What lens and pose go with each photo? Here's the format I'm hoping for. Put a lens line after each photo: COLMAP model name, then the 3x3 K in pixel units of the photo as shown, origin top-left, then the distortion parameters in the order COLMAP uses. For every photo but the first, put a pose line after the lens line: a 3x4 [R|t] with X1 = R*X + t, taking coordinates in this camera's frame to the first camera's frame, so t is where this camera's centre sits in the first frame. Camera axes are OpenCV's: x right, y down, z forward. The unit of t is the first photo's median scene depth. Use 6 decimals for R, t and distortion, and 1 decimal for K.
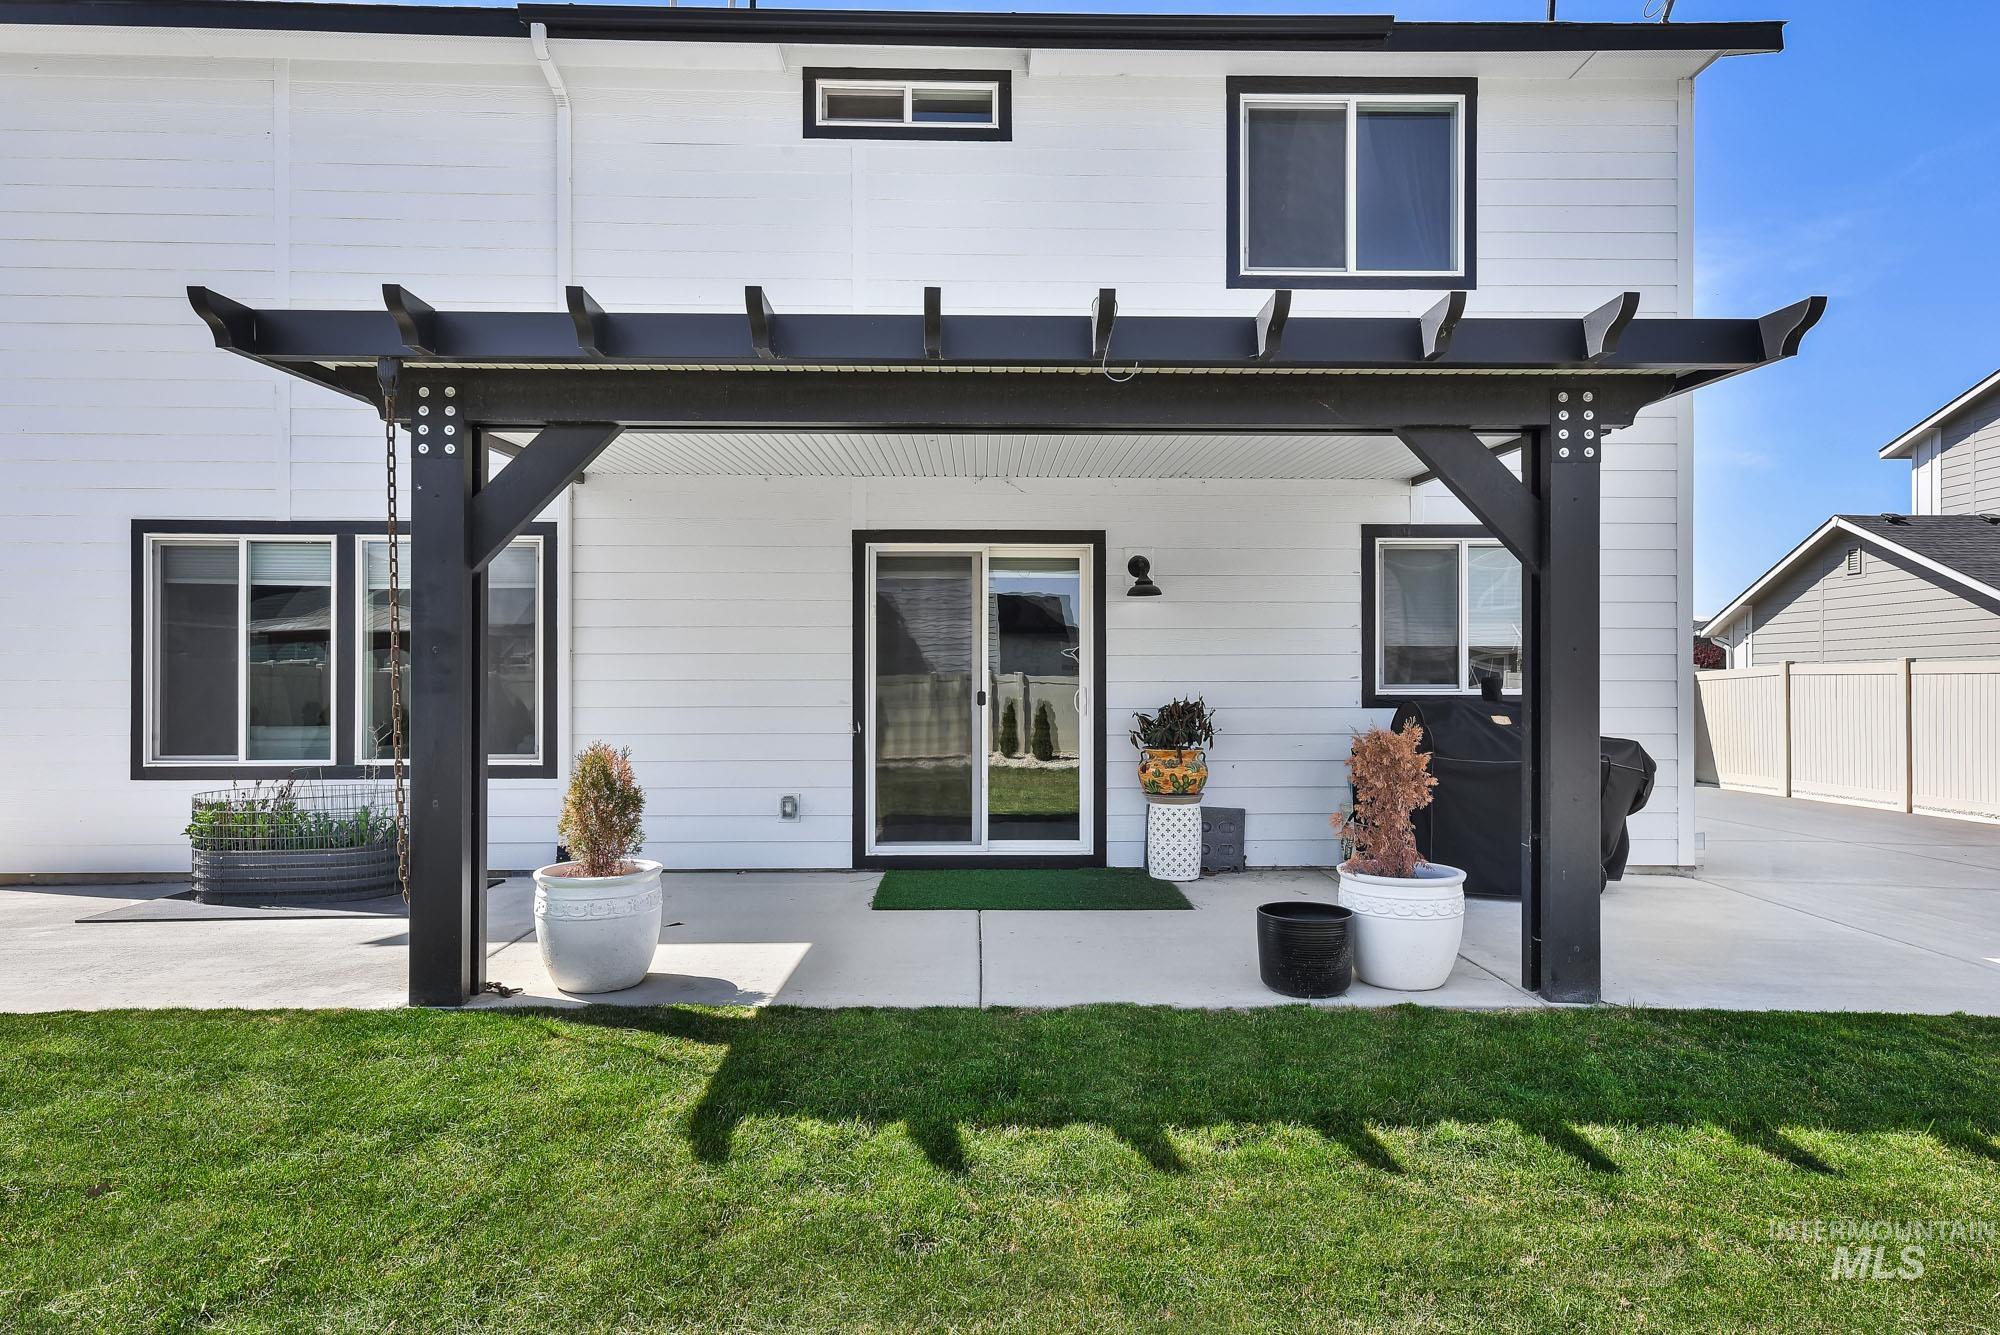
lens RADIAL K [[1118.8, 0, 989.5], [0, 1118.8, 685.9], [0, 0, 1]] dist [0.020570, 0.001410]
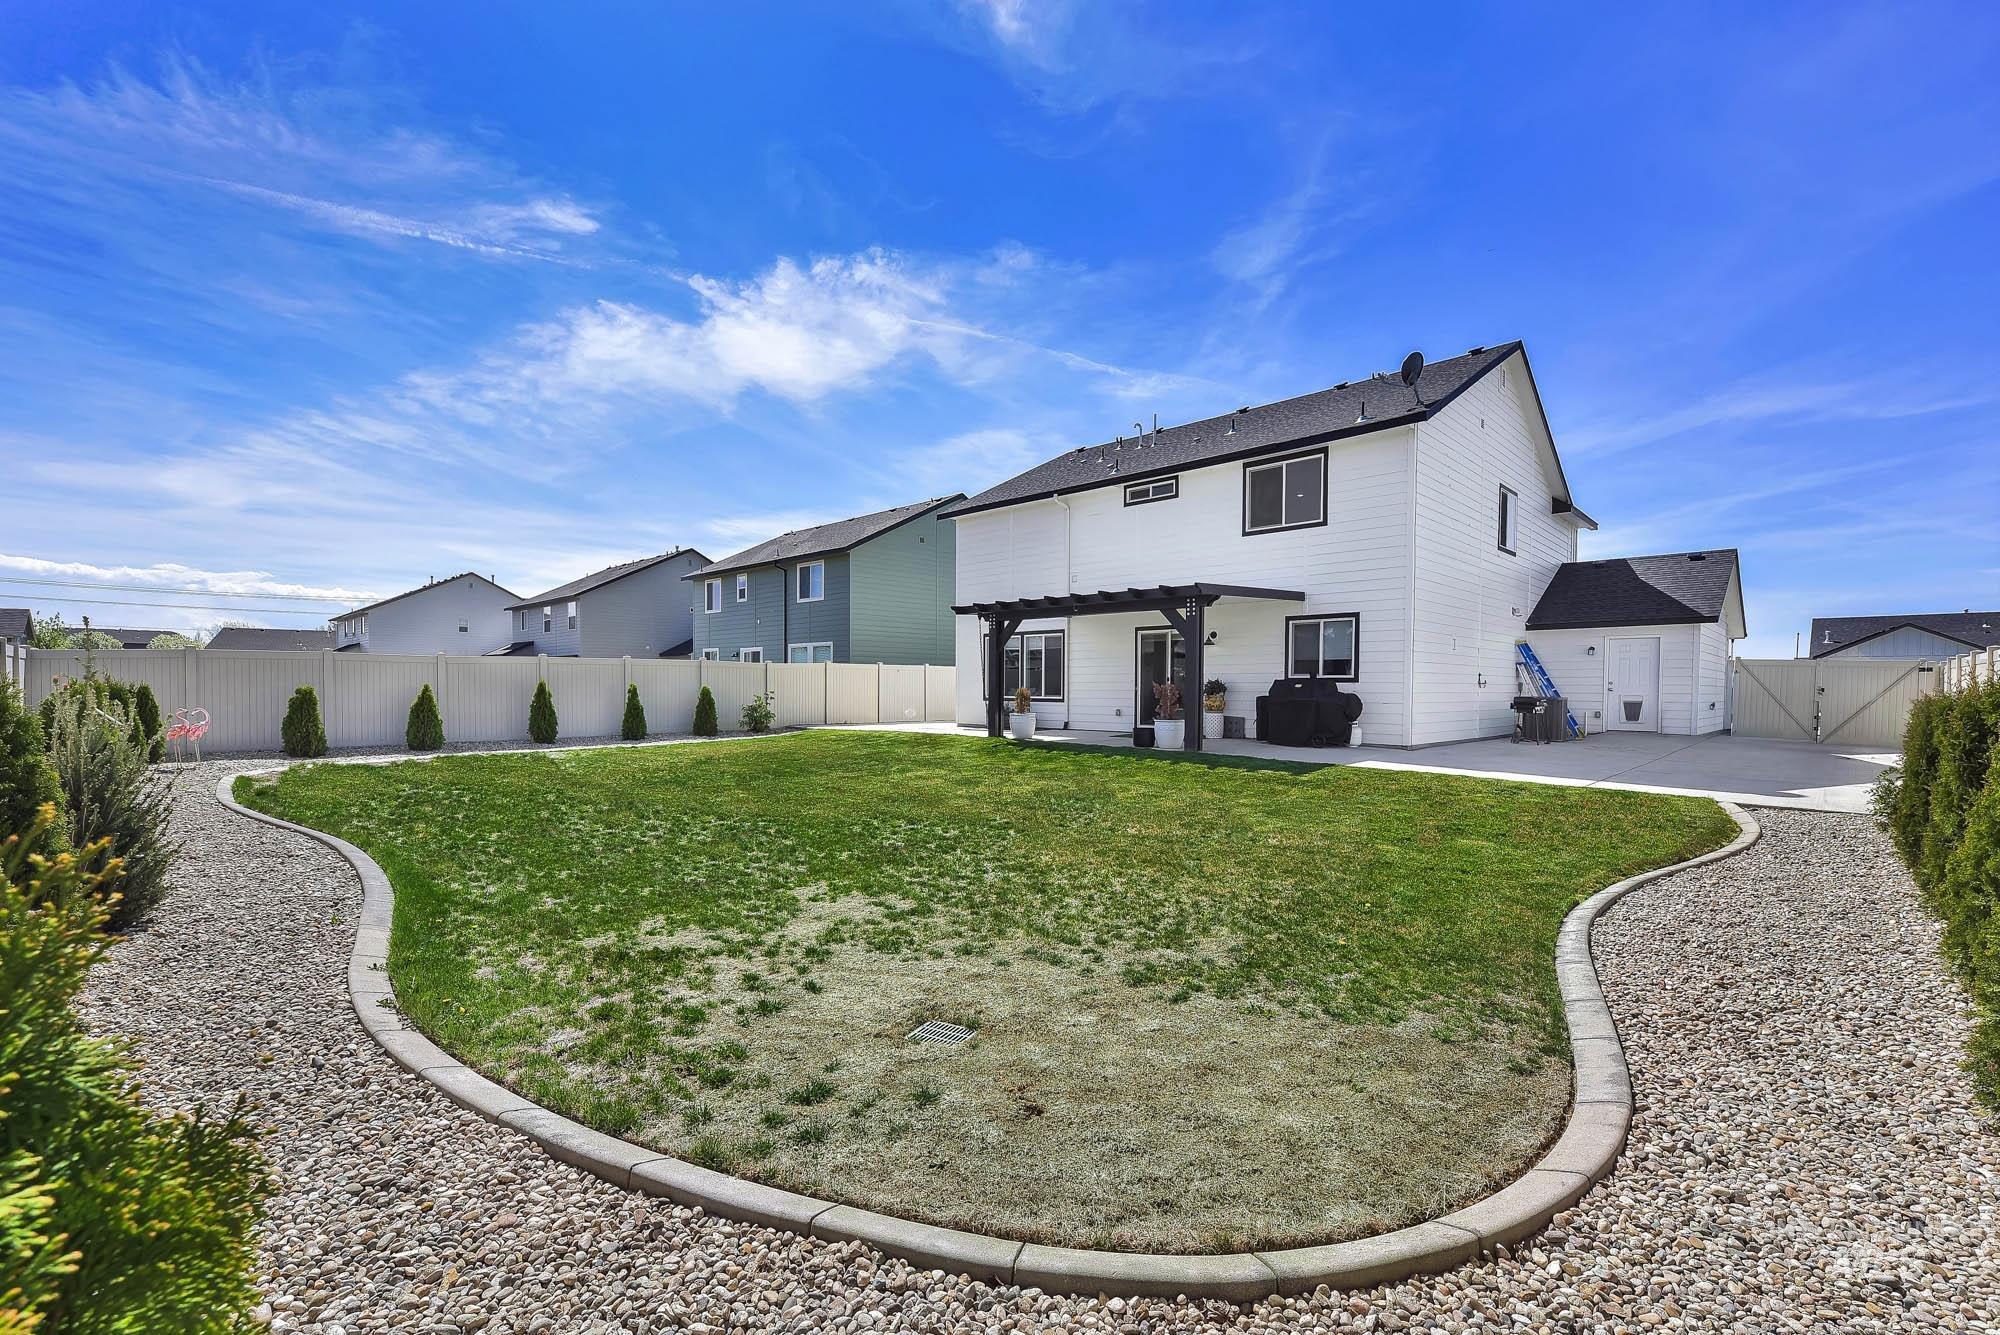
lens RADIAL K [[856.6, 0, 1013.6], [0, 856.6, 714.5], [0, 0, 1]] dist [0.017380, 0.001445]
pose [[0.704292, 0.025975, -0.709435, 1.387469], [-0.006302, 0.999520, 0.030340, 0.039014], [0.709882, -0.016897, 0.704118, -0.986123]]
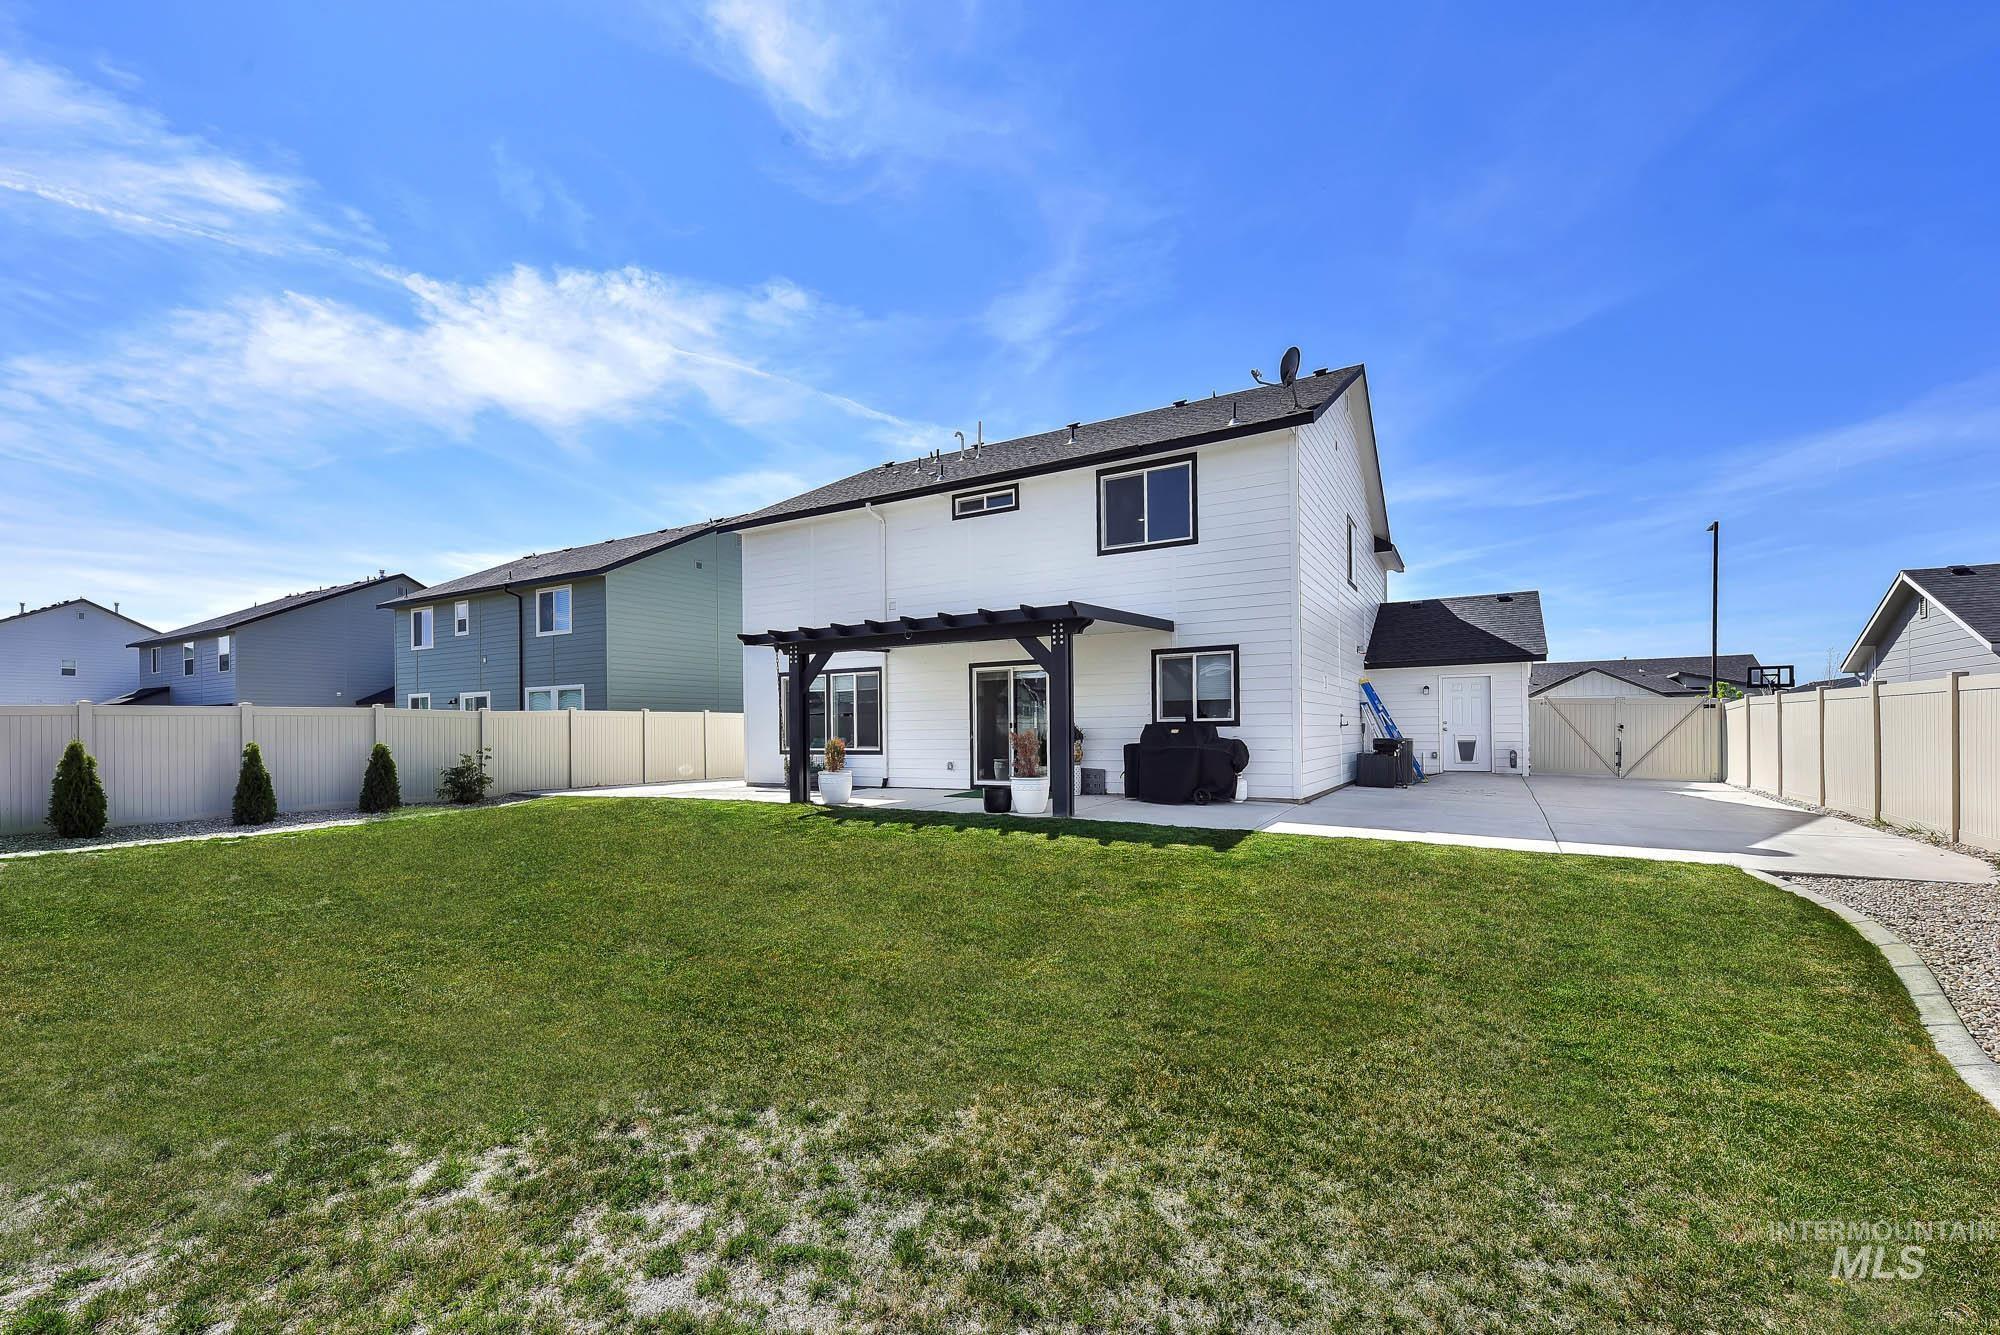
lens RADIAL K [[833.8, 0, 1005.8], [0, 833.8, 749.8], [0, 0, 1]] dist [0.026669, -0.003023]
pose [[0.855942, 0.002192, -0.517067, 0.993323], [0.010076, 0.999730, 0.020917, 0.026929], [0.516973, -0.023114, 0.855689, -0.677286]]
